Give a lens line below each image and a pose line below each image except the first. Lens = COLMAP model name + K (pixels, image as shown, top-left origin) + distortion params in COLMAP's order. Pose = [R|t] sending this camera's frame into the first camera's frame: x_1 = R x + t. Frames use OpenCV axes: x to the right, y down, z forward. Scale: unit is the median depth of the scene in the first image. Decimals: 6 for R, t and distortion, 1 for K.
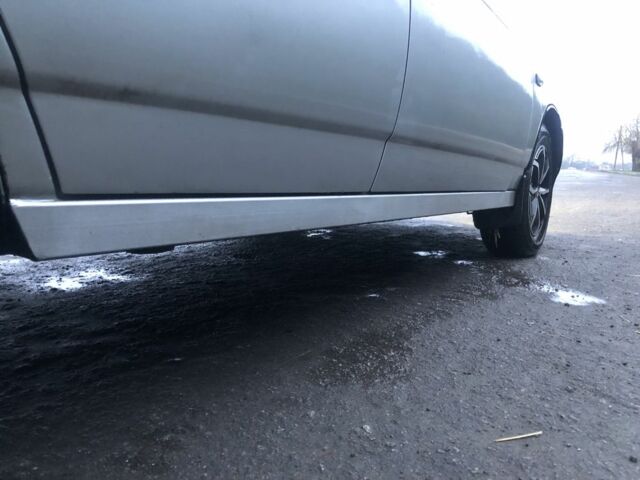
lens RADIAL K [[508.6, 0, 320.0], [0, 508.6, 240.0], [0, 0, 1]] dist [0.021467, -0.003388]
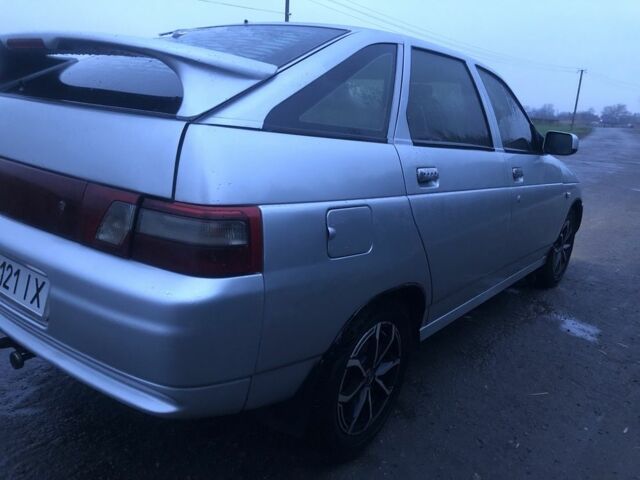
lens RADIAL K [[508.6, 0, 320.0], [0, 508.6, 240.0], [0, 0, 1]] dist [0.021467, -0.003388]
pose [[0.997055, 0.062631, -0.044257, -0.341495], [-0.057546, 0.992474, 0.108088, -0.316568], [0.050694, -0.105223, 0.993156, -0.811533]]
